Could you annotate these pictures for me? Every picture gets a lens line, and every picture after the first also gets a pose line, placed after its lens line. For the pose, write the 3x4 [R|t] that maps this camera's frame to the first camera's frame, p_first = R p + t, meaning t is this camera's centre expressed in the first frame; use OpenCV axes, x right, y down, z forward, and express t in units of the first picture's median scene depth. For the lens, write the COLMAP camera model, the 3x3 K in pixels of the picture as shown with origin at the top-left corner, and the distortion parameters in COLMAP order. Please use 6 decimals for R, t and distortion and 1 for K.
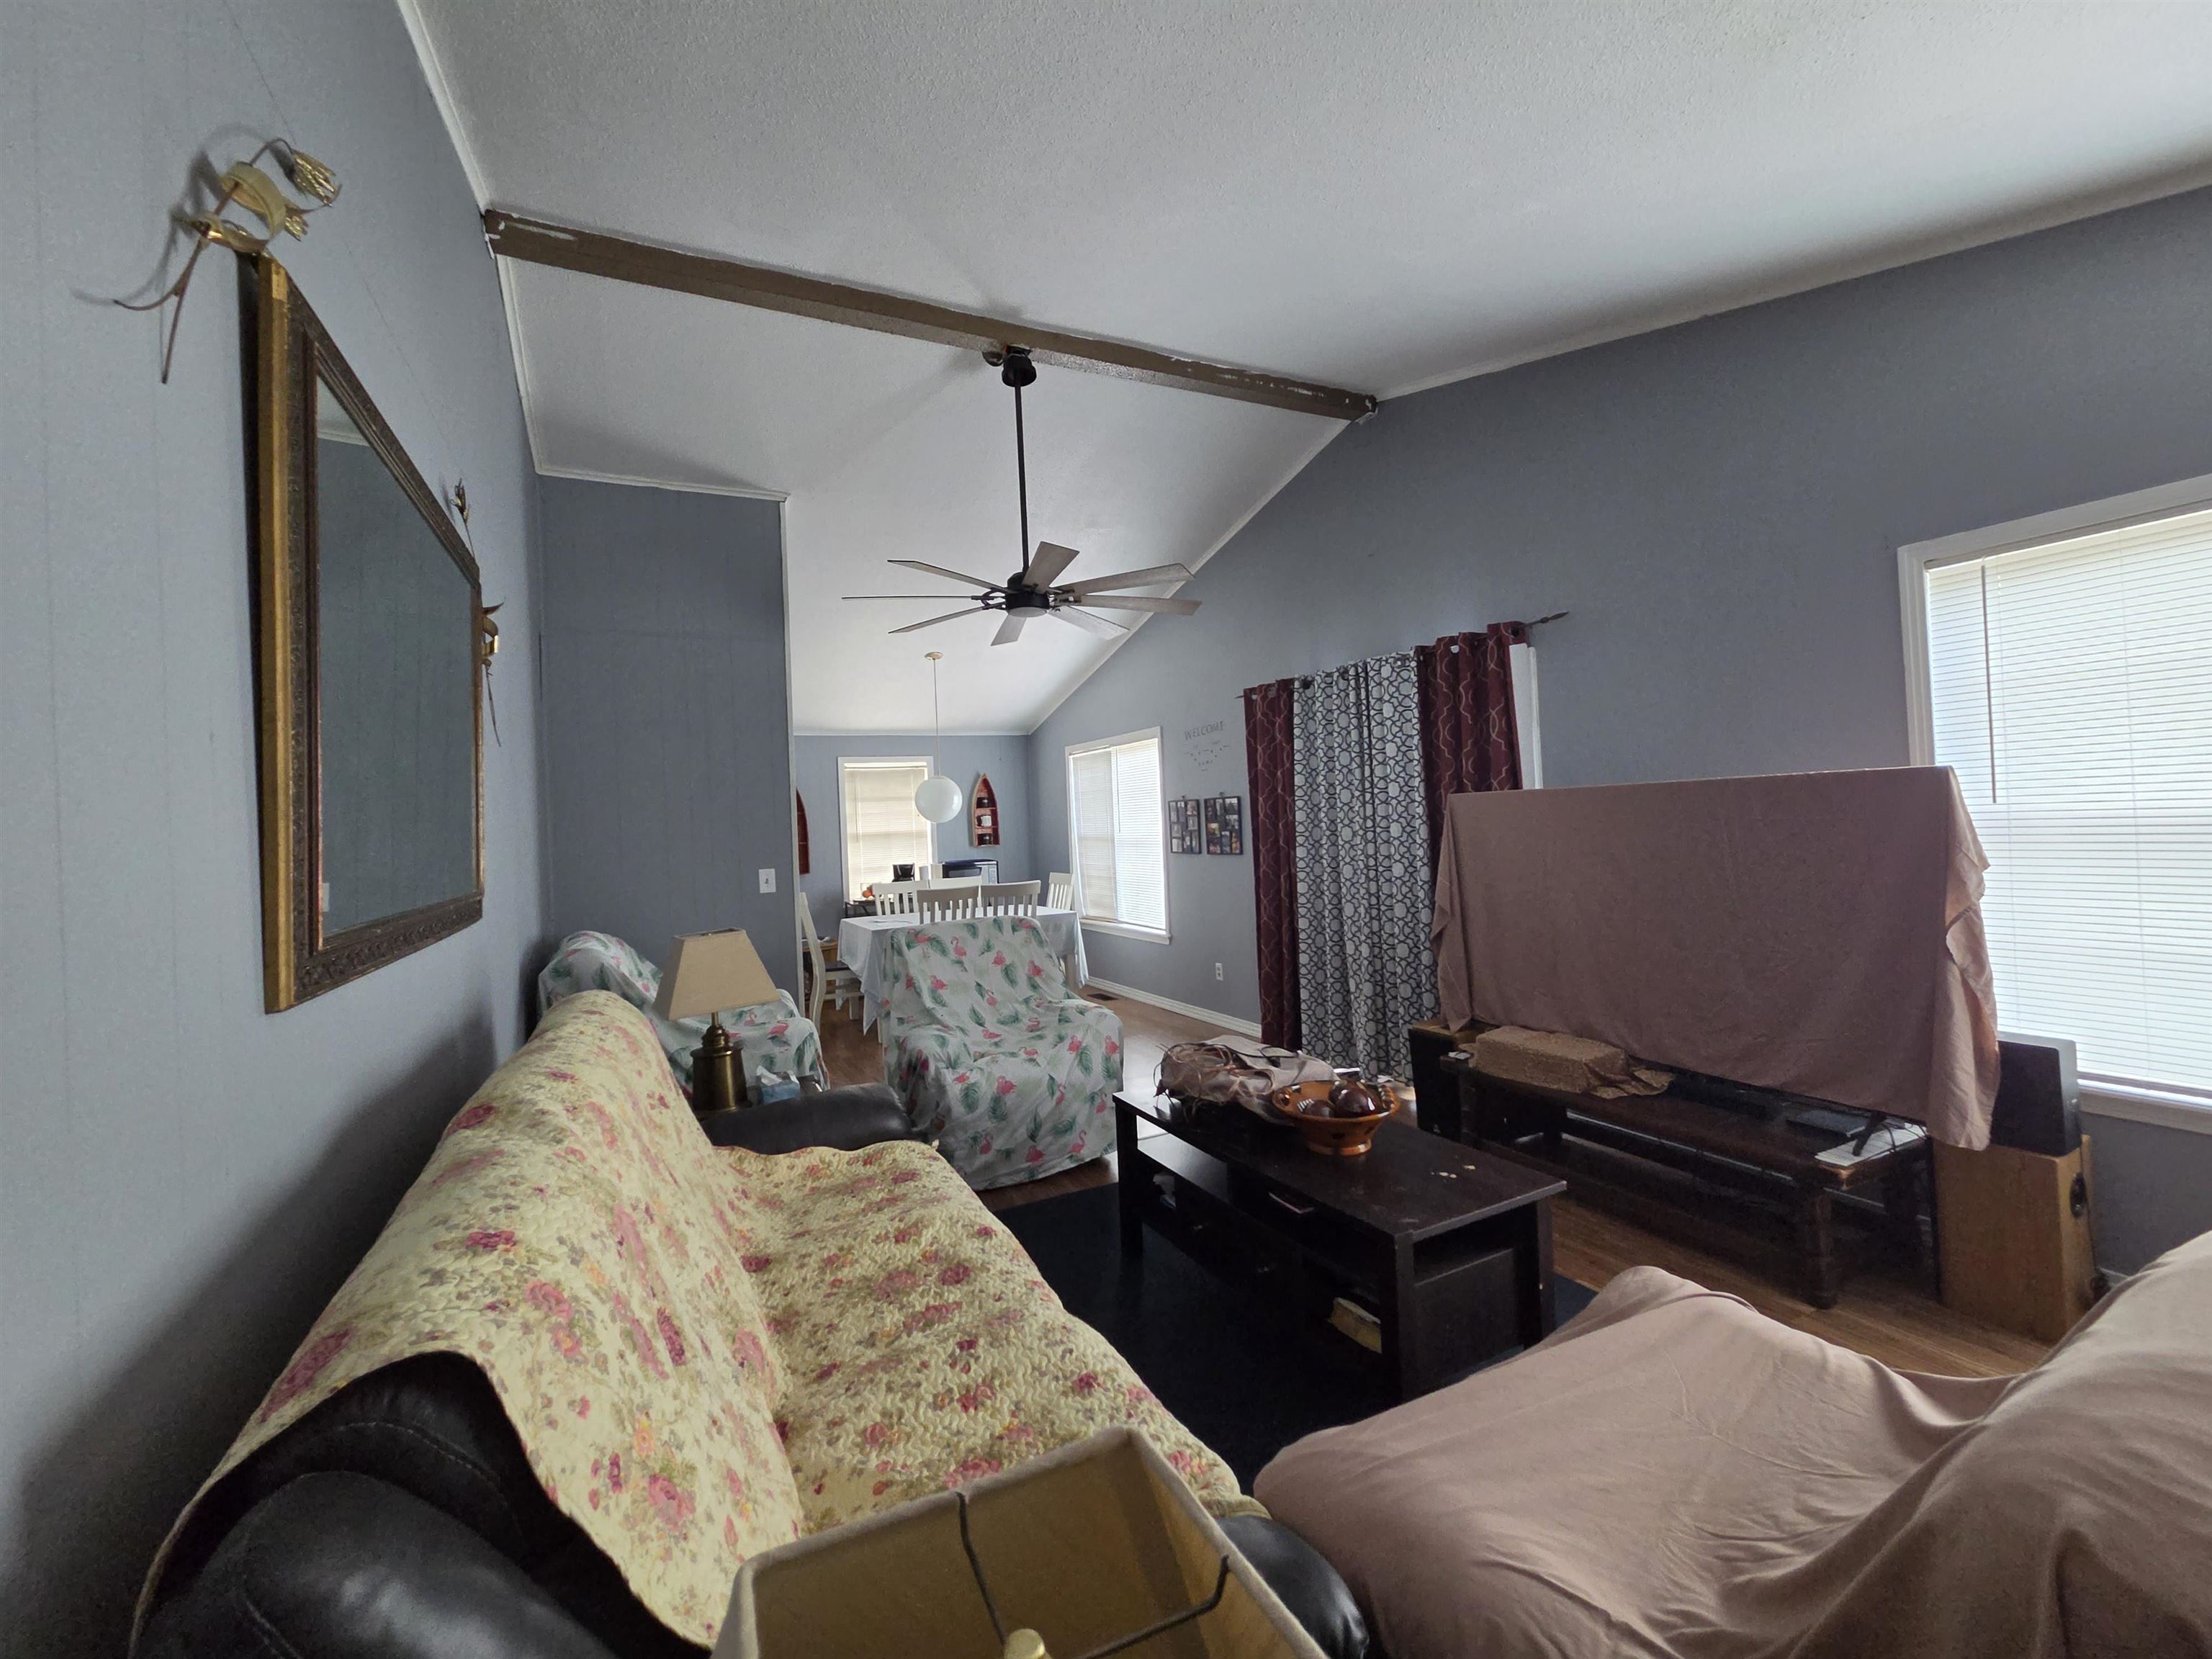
lens RADIAL K [[909.4, 0, 1096.5], [0, 909.4, 828.8], [0, 0, 1]] dist [-0.002374, 0.001230]
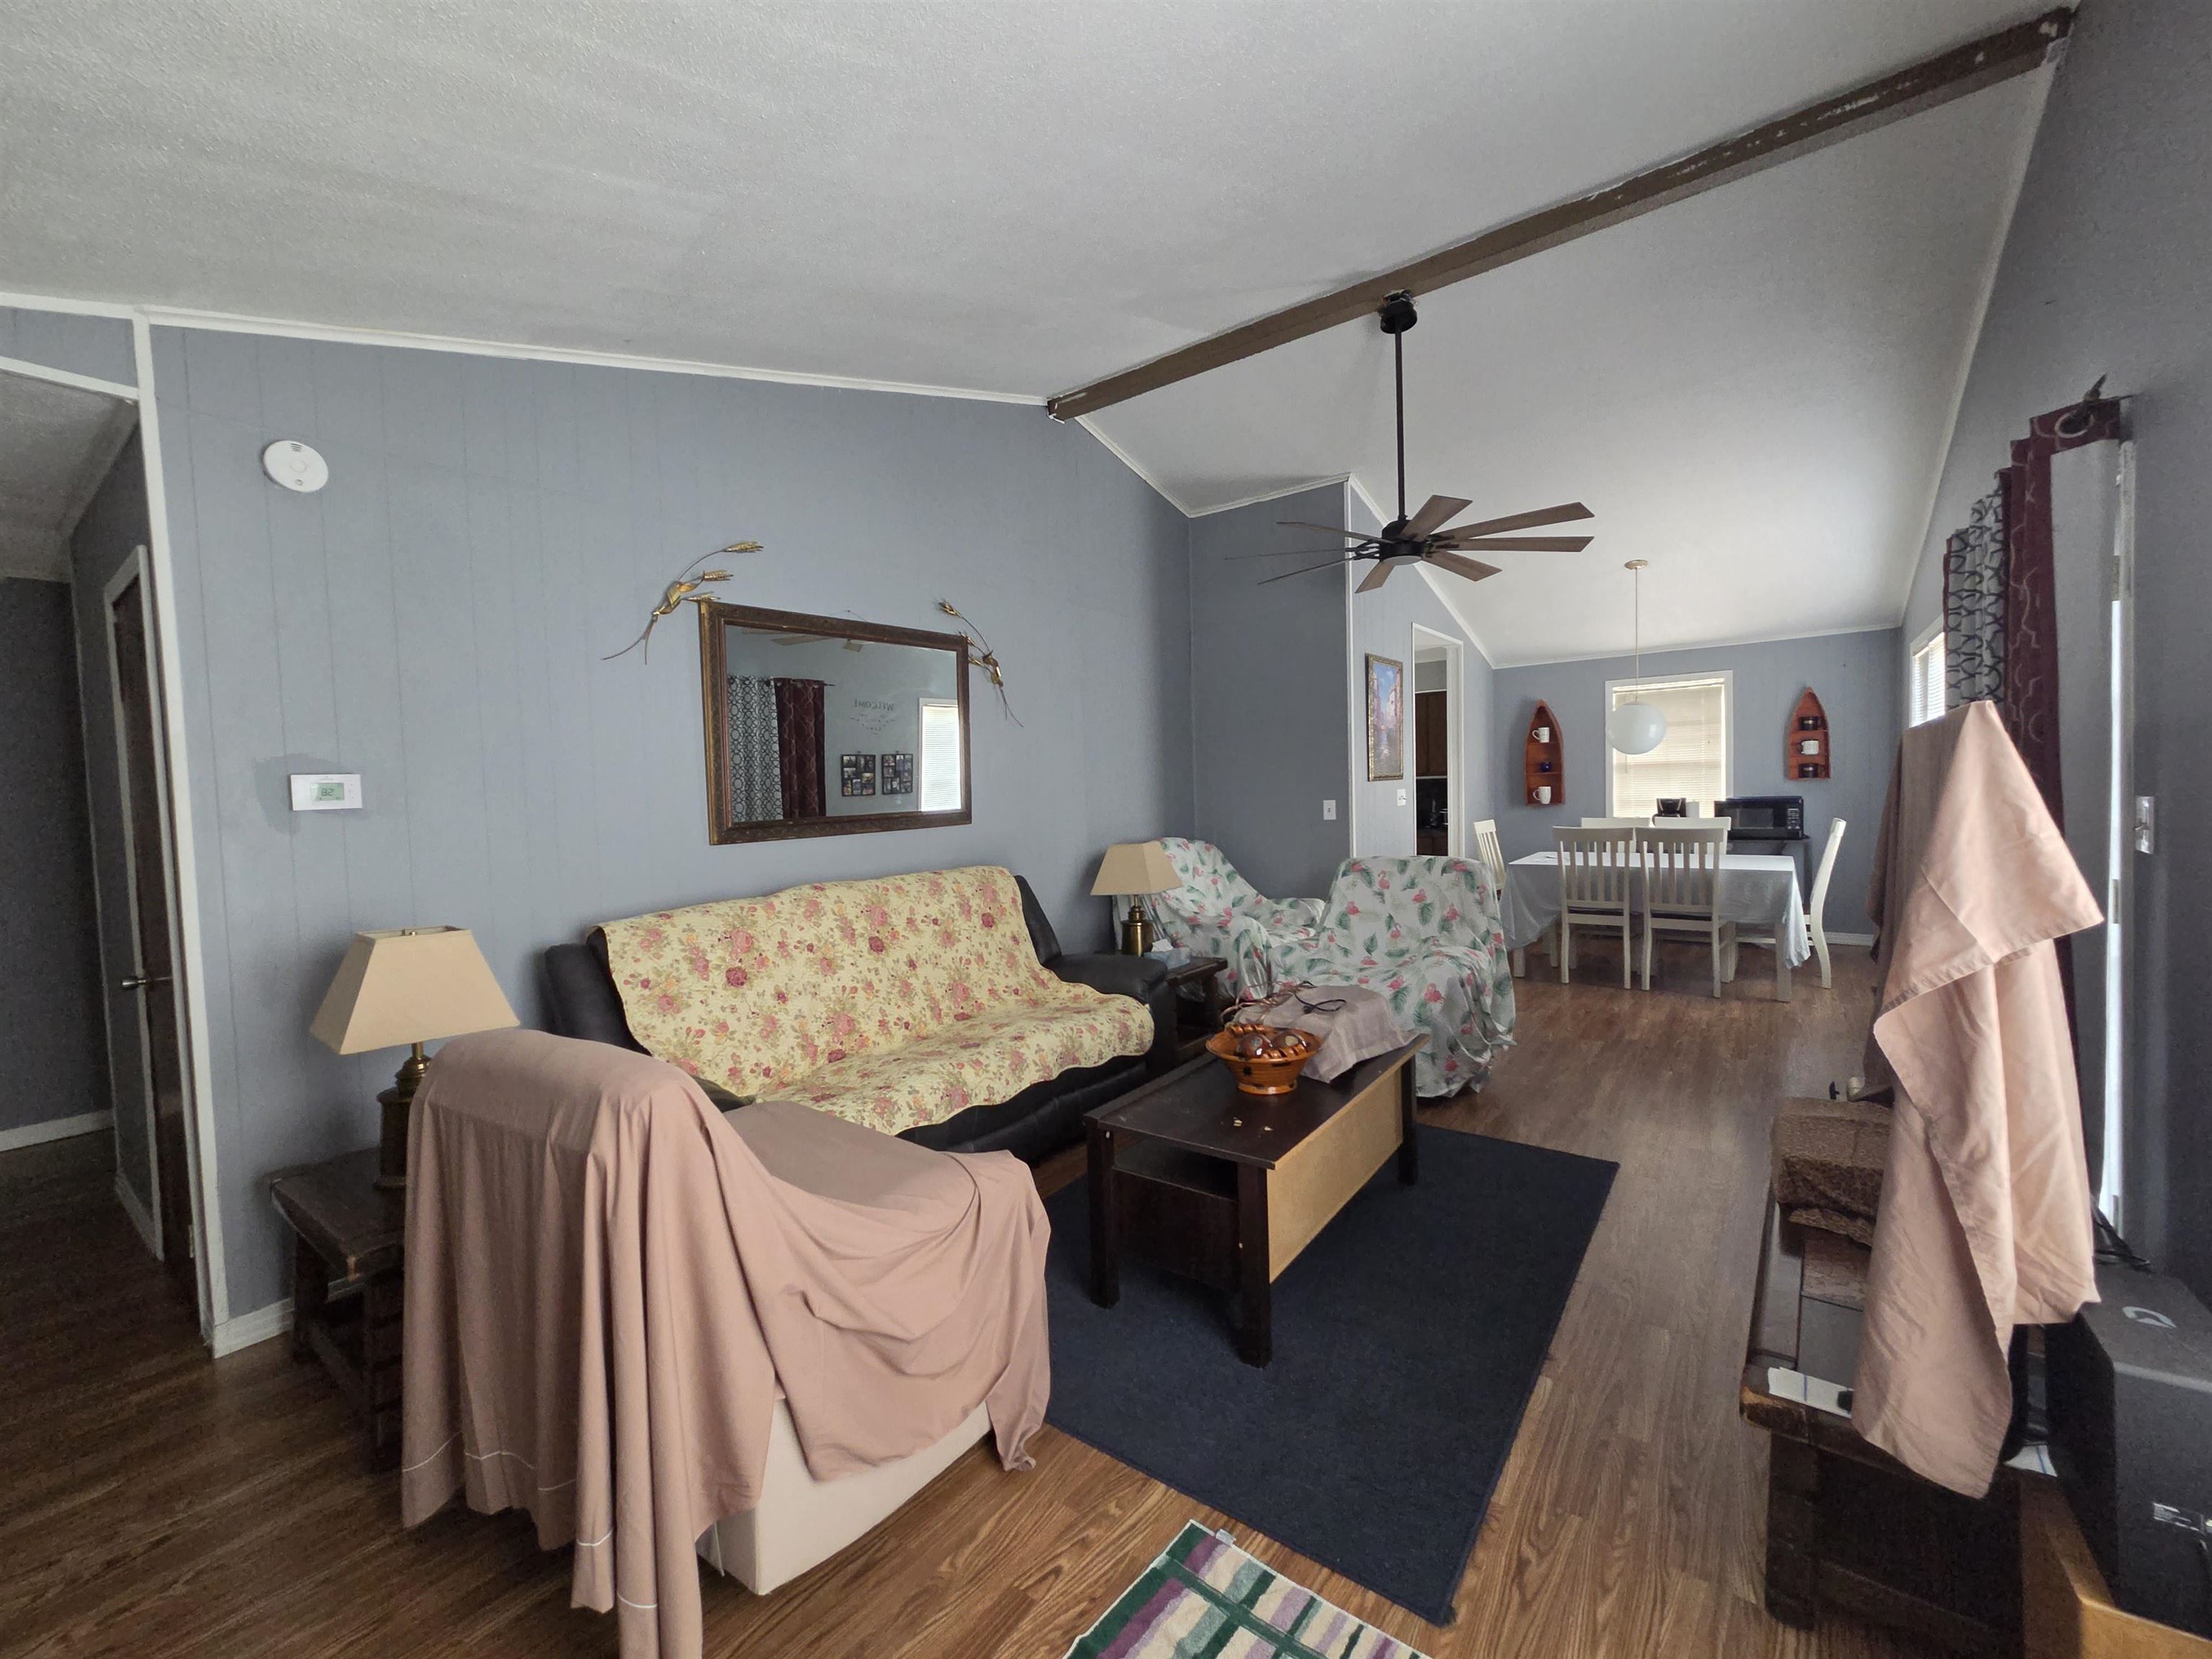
lens RADIAL K [[909.4, 0, 1093.2], [0, 909.4, 826.7], [0, 0, 1]] dist [-0.002374, 0.001230]
pose [[0.443791, 0.070002, -0.893392, 0.444198], [0.012086, 0.996386, 0.084075, -0.019859], [0.896049, -0.048109, 0.441341, 0.142636]]
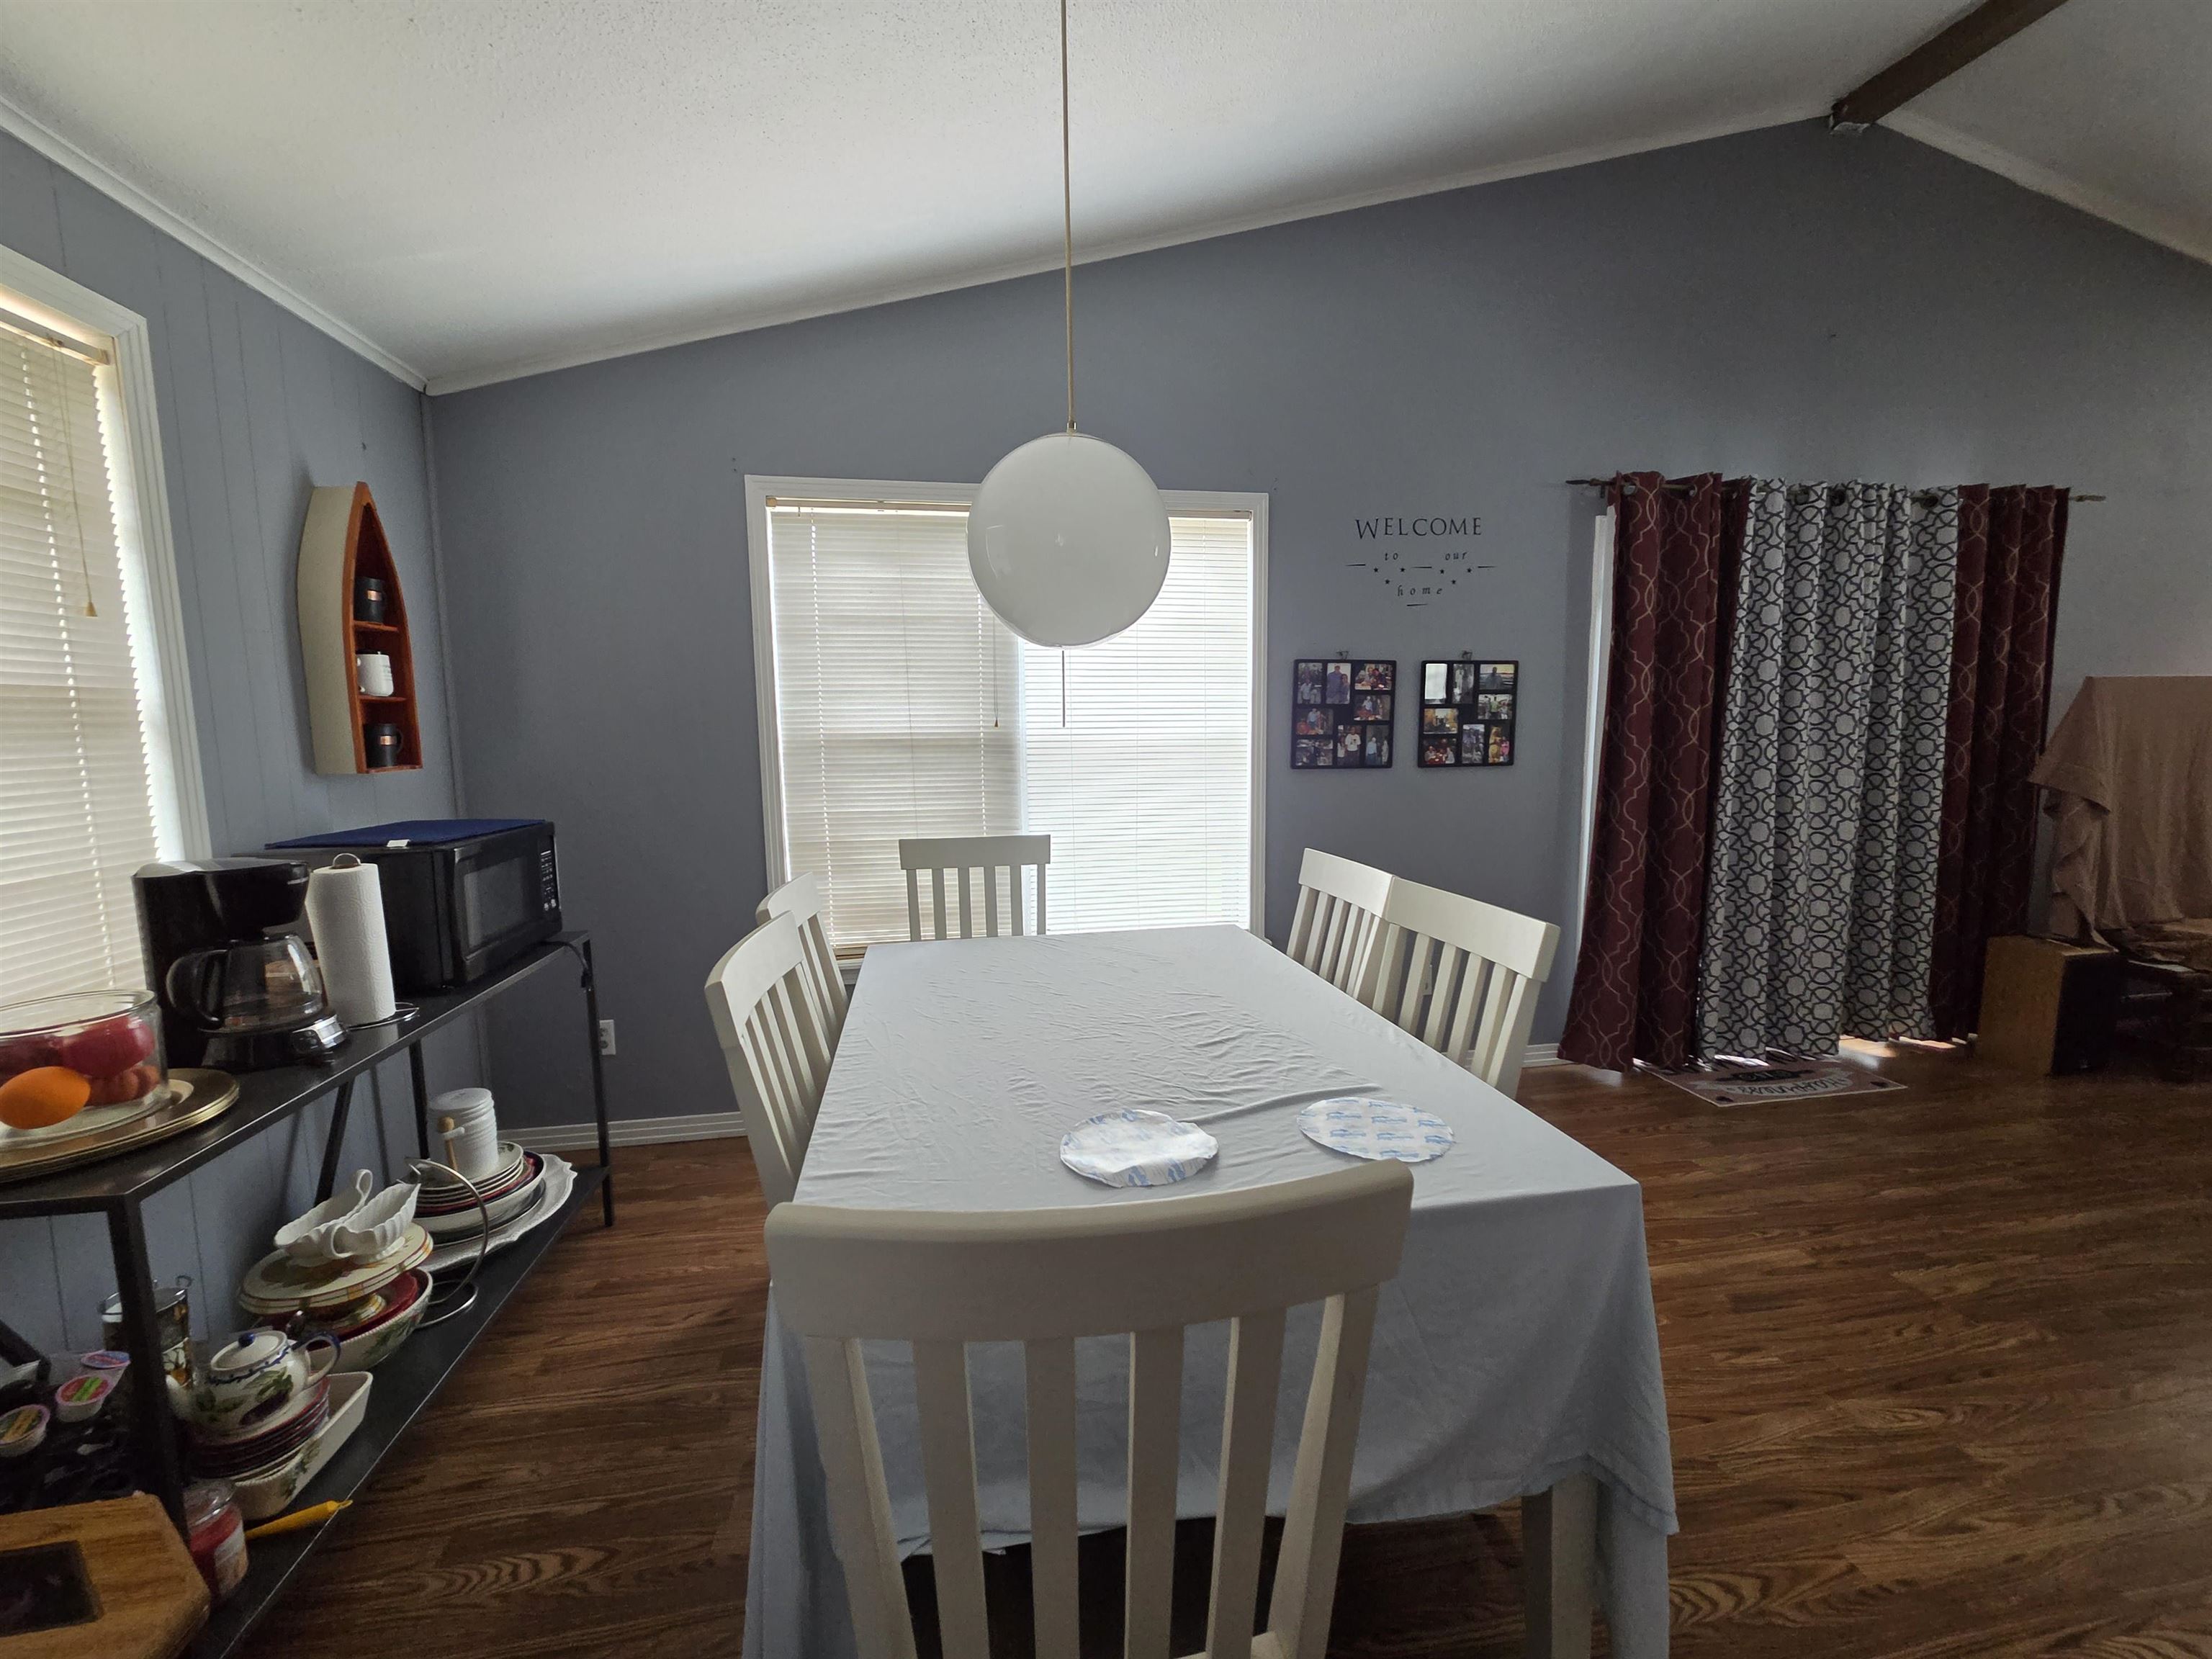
lens RADIAL K [[909.4, 0, 1095.4], [0, 909.4, 824.0], [0, 0, 1]] dist [-0.002374, 0.001230]
pose [[0.283003, -0.062840, 0.957058, -0.449058], [0.004343, 0.997925, 0.064239, 0.026567], [-0.959109, -0.014024, 0.282688, 1.050048]]
